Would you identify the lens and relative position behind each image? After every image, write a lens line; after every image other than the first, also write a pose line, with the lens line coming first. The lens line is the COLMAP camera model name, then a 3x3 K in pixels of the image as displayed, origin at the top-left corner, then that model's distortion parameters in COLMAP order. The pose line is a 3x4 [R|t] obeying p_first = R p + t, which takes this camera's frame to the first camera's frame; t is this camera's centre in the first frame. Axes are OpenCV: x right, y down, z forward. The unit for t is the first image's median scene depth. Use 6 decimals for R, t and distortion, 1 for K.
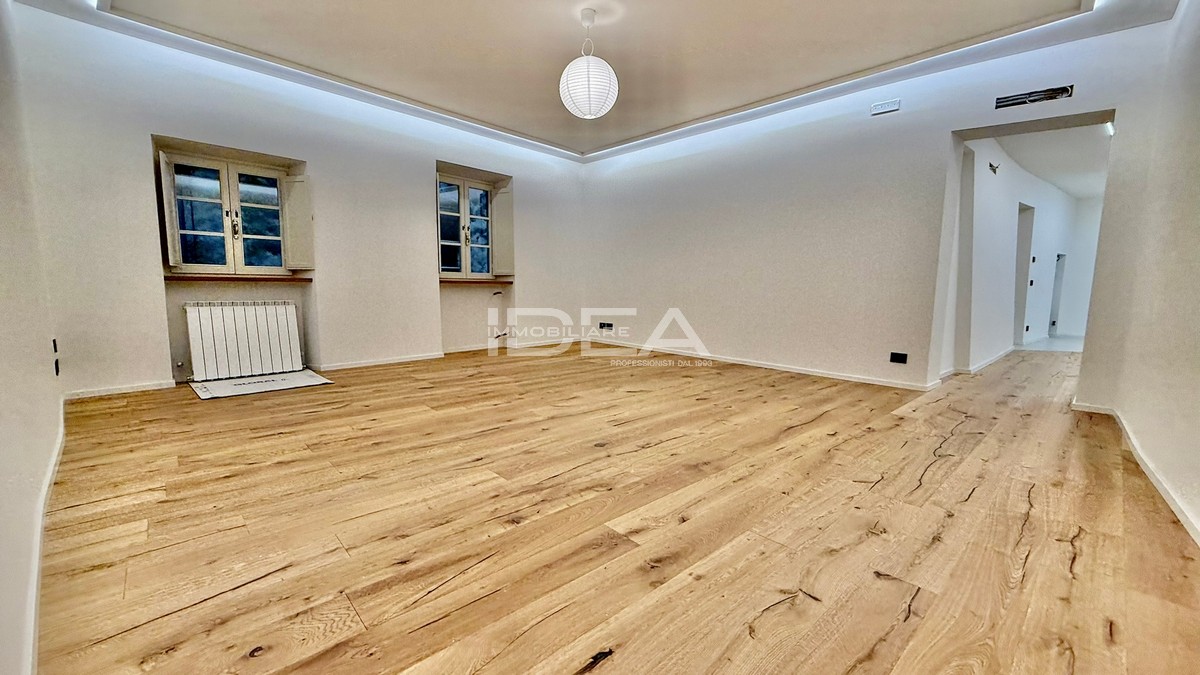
lens RADIAL K [[474.1, 0, 596.9], [0, 474.1, 337.9], [0, 0, 1]] dist [0.000930, -0.000585]
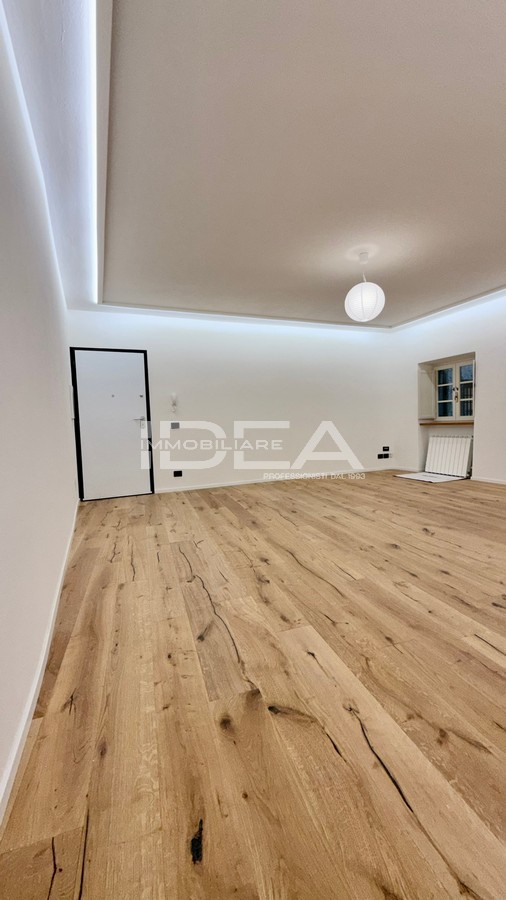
lens RADIAL K [[355.6, 0, 254.8], [0, 355.6, 445.6], [0, 0, 1]] dist [0.000930, -0.000585]
pose [[-0.417776, 0.054851, -0.906893, 1.315634], [-0.074153, 0.992787, 0.094206, -0.168449], [0.905519, 0.106606, -0.410696, 1.323567]]
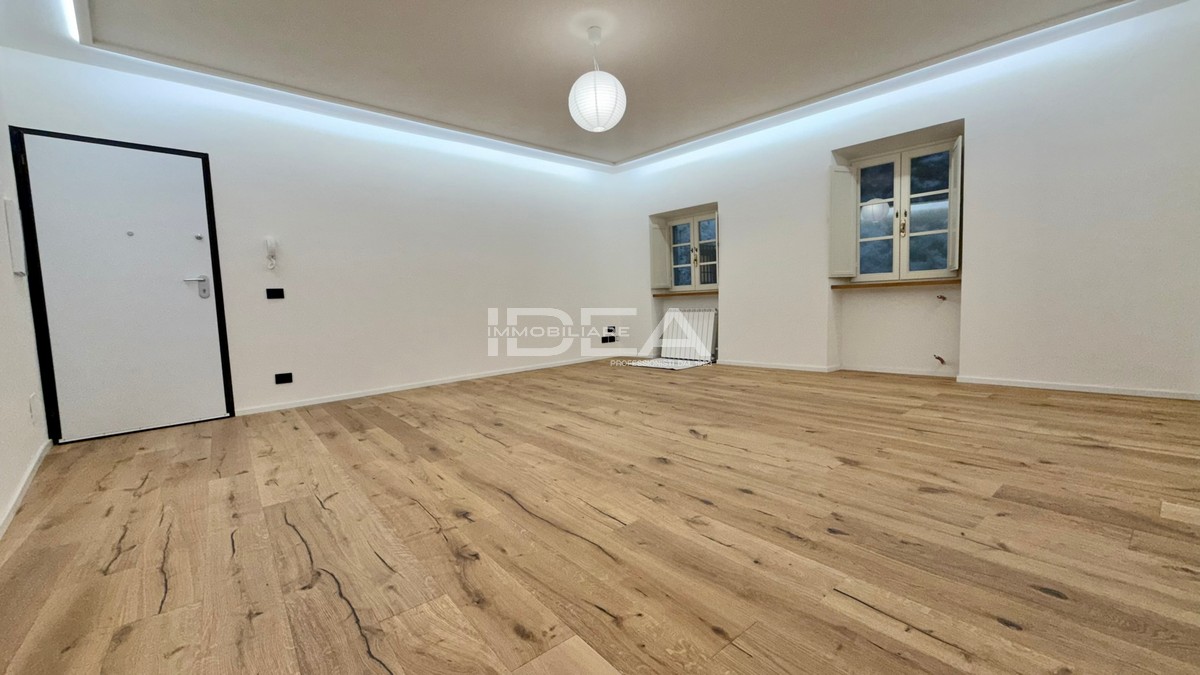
lens RADIAL K [[474.1, 0, 596.9], [0, 474.1, 337.9], [0, 0, 1]] dist [0.000930, -0.000585]
pose [[-0.067274, 0.065753, -0.995565, 1.138507], [-0.074532, 0.994707, 0.070733, -0.105137], [0.994947, 0.078960, -0.062018, 1.215710]]
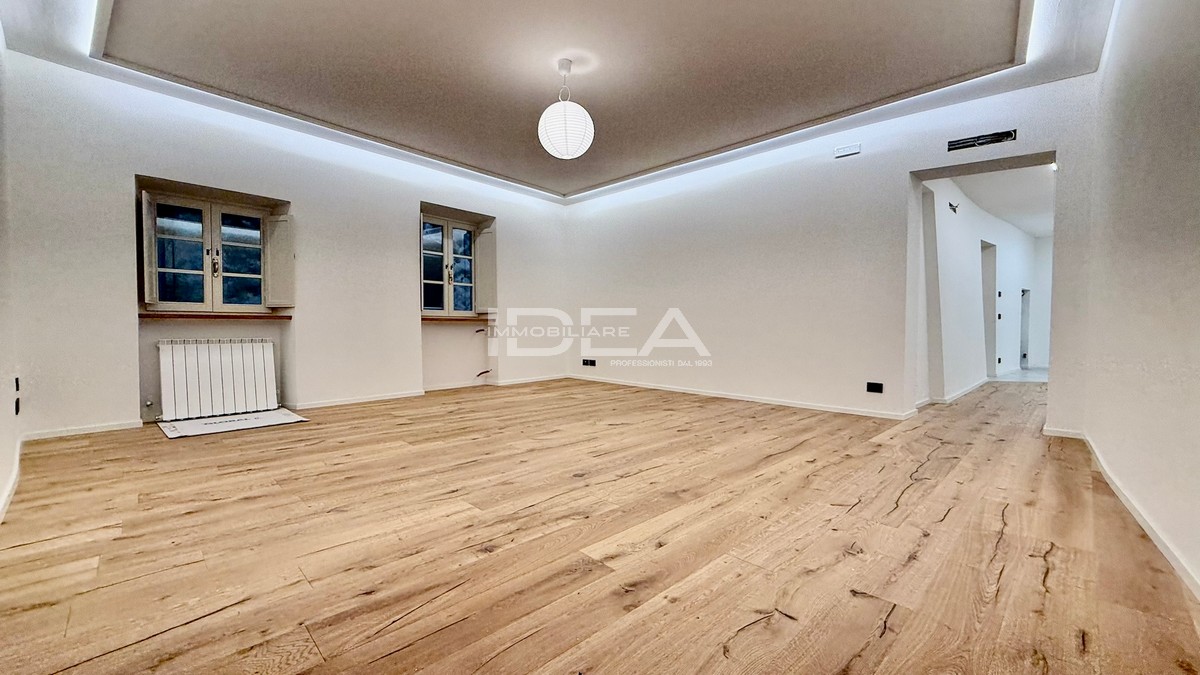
lens RADIAL K [[474.1, 0, 596.9], [0, 474.1, 337.9], [0, 0, 1]] dist [0.000930, -0.000585]
pose [[0.999512, -0.010881, 0.029287, 0.016914], [0.013388, 0.996133, -0.086827, 0.024736], [-0.028229, 0.087177, 0.995793, -0.008871]]
